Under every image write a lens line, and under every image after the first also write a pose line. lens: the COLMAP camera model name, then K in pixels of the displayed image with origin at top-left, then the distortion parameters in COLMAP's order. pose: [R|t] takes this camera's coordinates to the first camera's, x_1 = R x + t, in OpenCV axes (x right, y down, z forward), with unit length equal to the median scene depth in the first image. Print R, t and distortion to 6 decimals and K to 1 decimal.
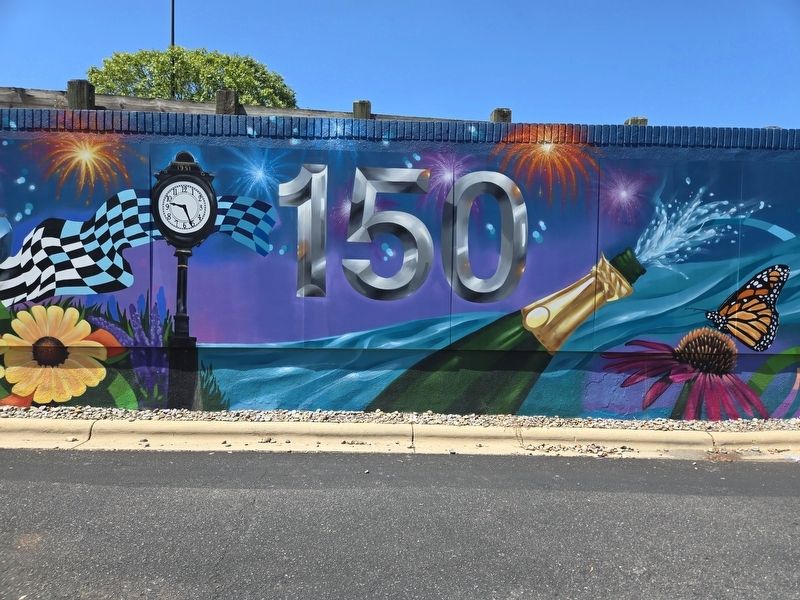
lens RADIAL K [[536.8, 0, 400.7], [0, 536.8, 304.1], [0, 0, 1]] dist [0.050337, -0.022203]
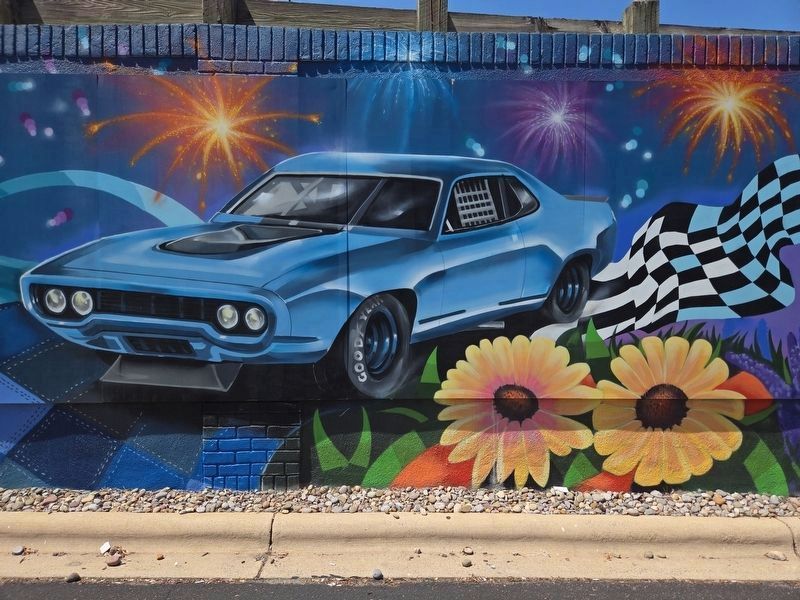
lens RADIAL K [[536.8, 0, 399.9], [0, 536.8, 300.3], [0, 0, 1]] dist [0.050337, -0.022203]
pose [[0.999804, -0.011427, 0.016169, -0.973904], [0.011595, 0.999879, -0.010378, -0.037380], [-0.016048, 0.010564, 0.999815, 0.358459]]
